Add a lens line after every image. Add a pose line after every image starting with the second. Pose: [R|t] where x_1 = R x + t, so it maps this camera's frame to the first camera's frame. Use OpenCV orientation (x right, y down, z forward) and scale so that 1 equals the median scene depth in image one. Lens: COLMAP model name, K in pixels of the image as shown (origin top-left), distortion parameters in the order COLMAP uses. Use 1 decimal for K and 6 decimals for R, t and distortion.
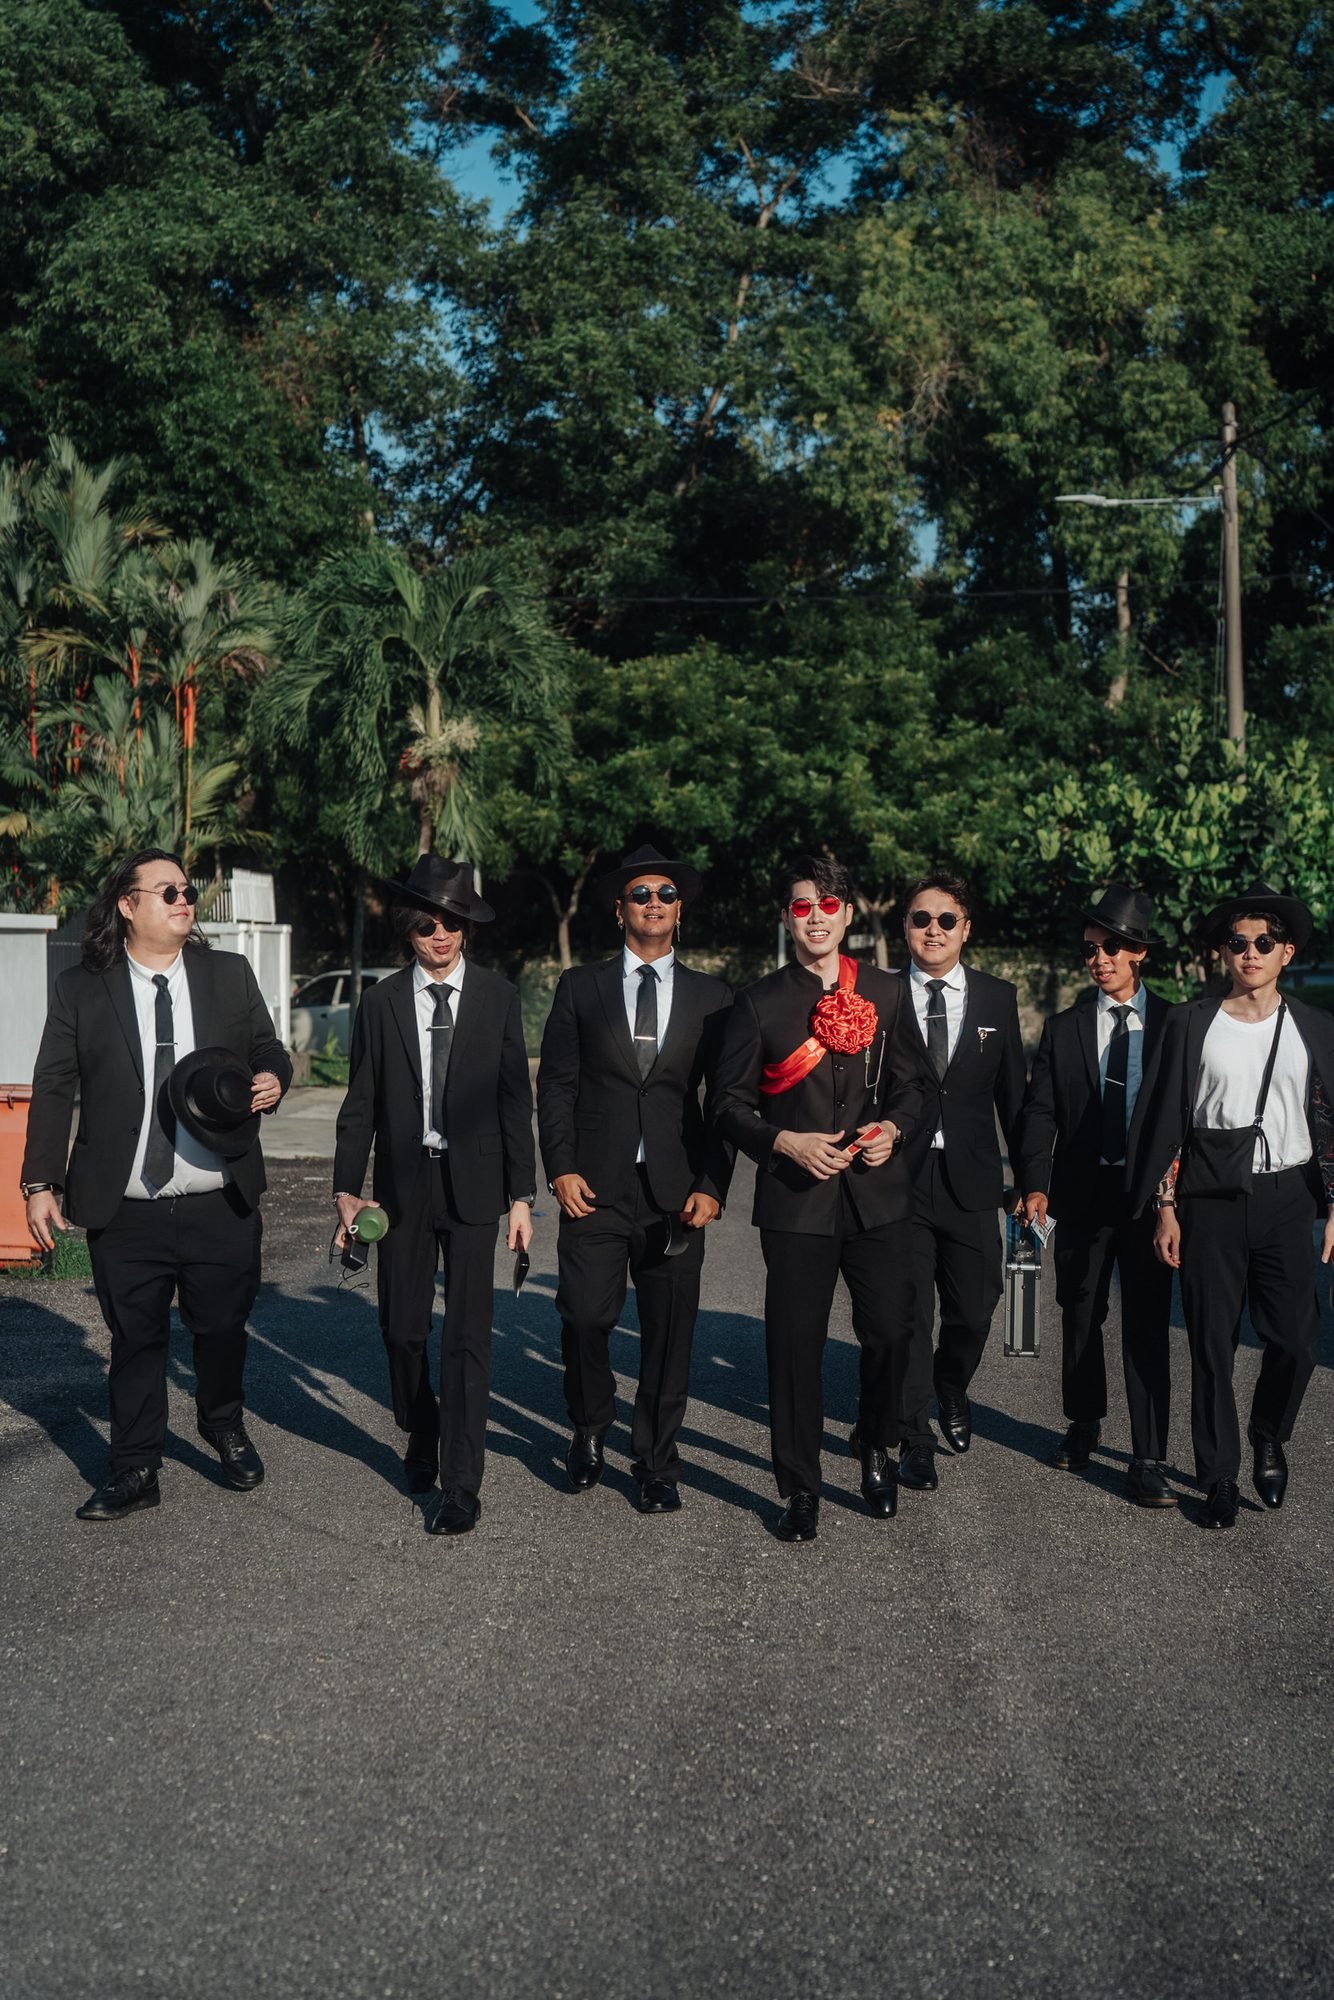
lens RADIAL K [[2715.2, 0, 667.0], [0, 2715.2, 1000.0], [0, 0, 1]] dist [-0.024323, -0.038701]
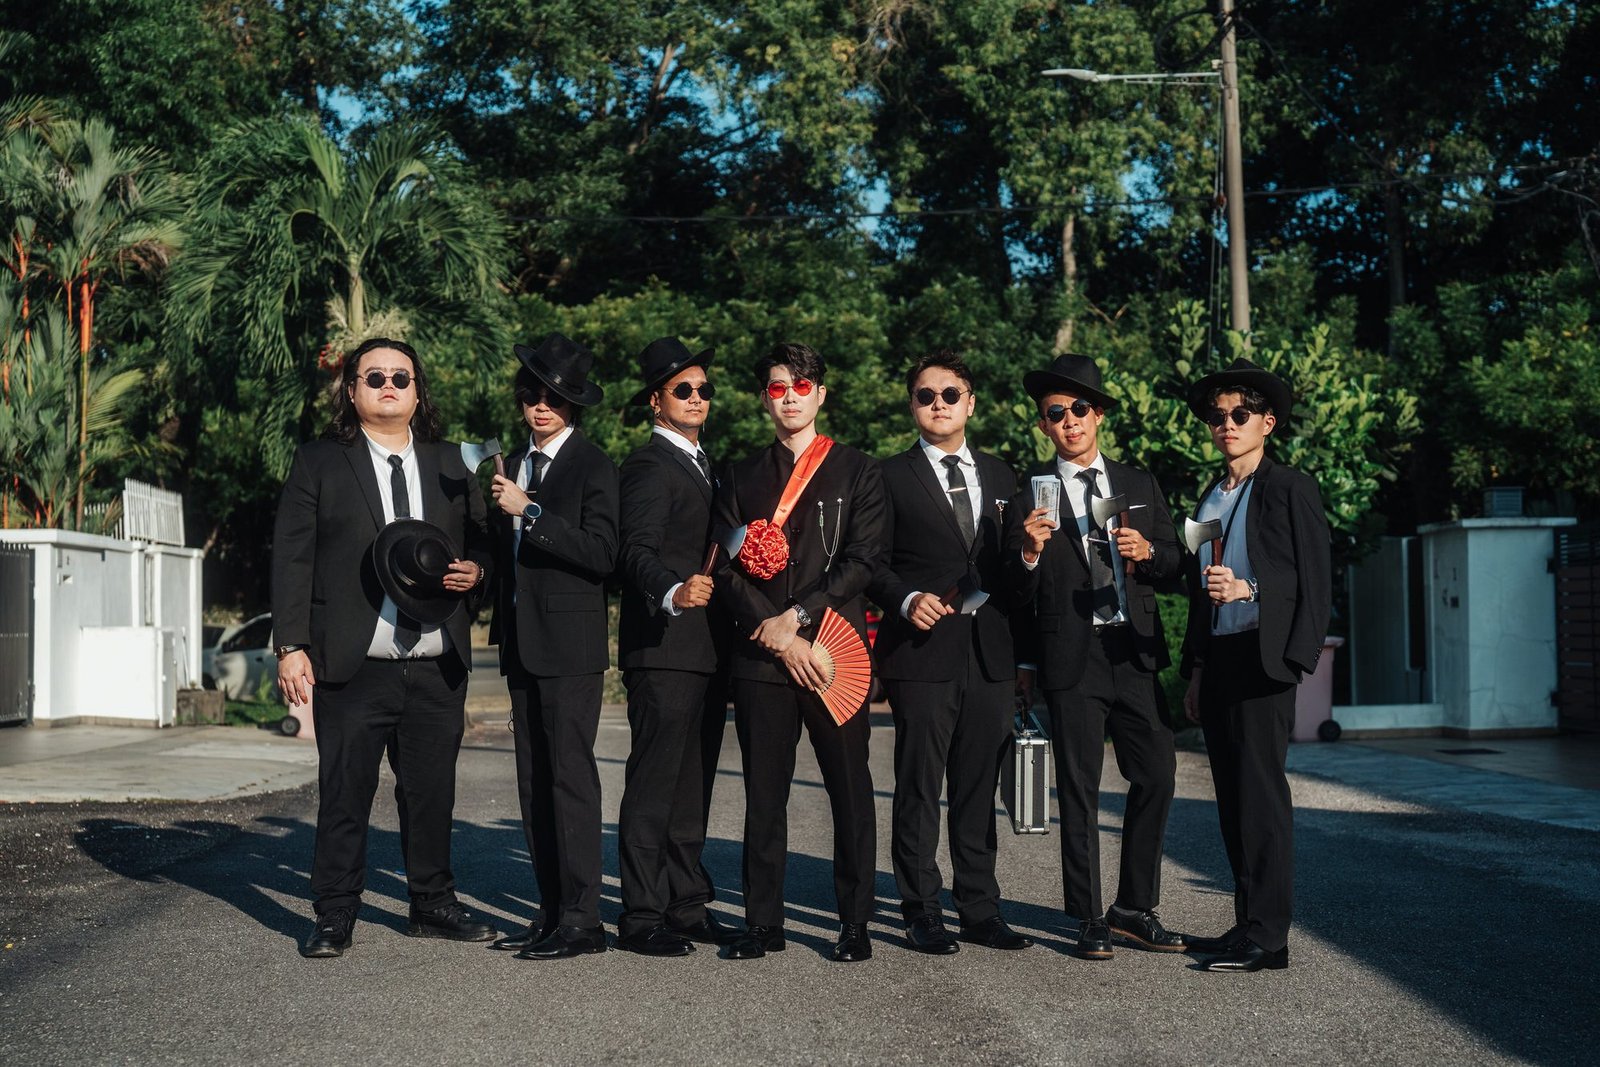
lens RADIAL K [[2302.7, 0, 800.0], [0, 2302.7, 533.5], [0, 0, 1]] dist [-0.037069, 0.495103]
pose [[0.997062, -0.006506, 0.076324, 0.000901], [0.011208, 0.998055, -0.061331, 0.013158], [-0.075777, 0.062006, 0.995195, 0.178865]]
